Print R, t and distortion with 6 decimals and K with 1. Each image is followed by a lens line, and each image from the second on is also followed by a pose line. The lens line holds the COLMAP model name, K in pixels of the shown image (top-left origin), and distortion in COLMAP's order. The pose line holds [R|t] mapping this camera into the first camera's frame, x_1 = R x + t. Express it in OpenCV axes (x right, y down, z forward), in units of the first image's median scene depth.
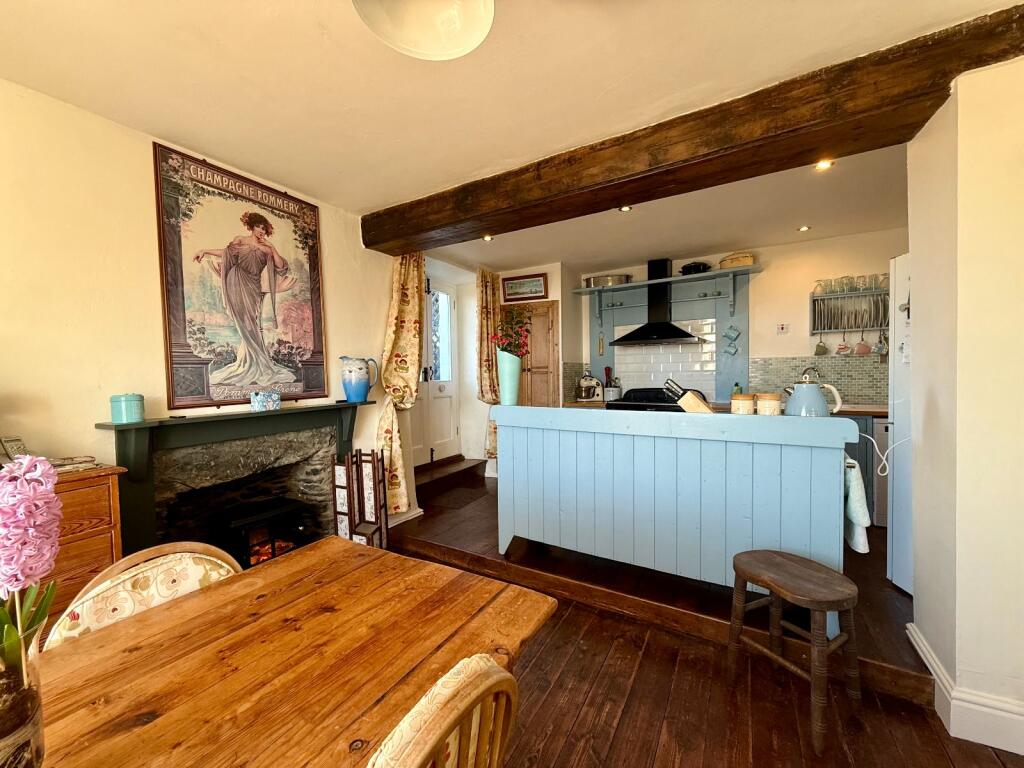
lens RADIAL K [[406.5, 0, 512.0], [0, 406.5, 384.0], [0, 0, 1]] dist [-0.000240, 0.000963]
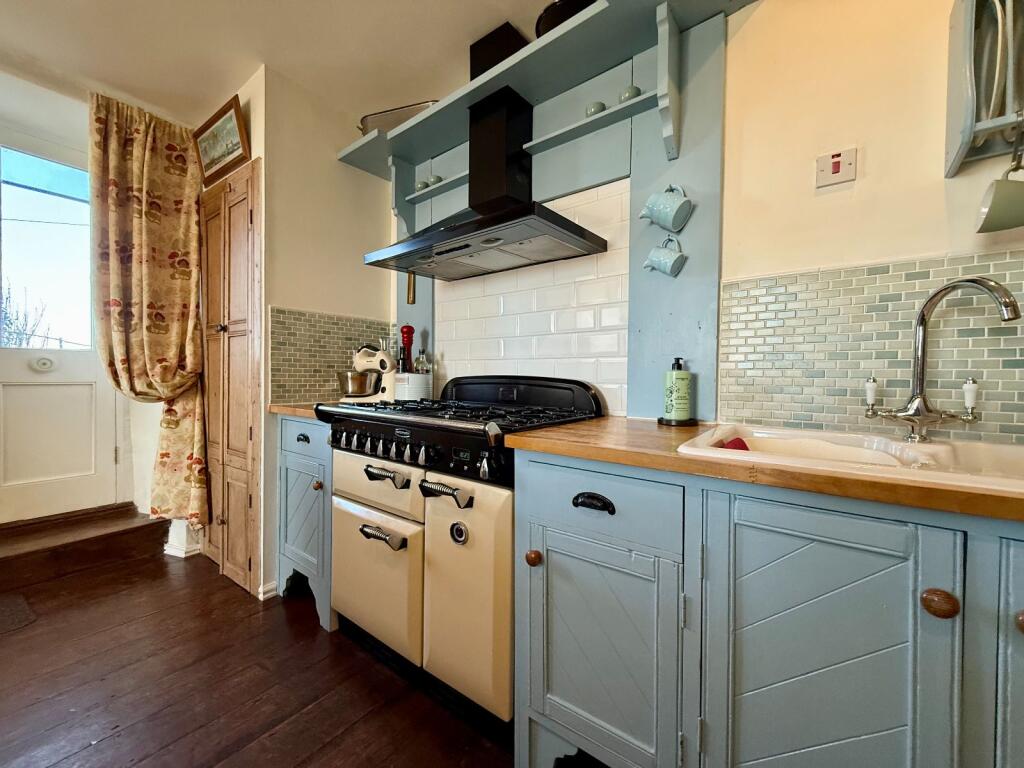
lens RADIAL K [[406.5, 0, 512.0], [0, 406.5, 384.0], [0, 0, 1]] dist [-0.000240, 0.000963]
pose [[0.993600, 0.025803, -0.109966, 0.408744], [-0.025700, 0.999667, 0.002352, 0.016986], [0.109990, 0.000489, 0.993933, 0.595618]]
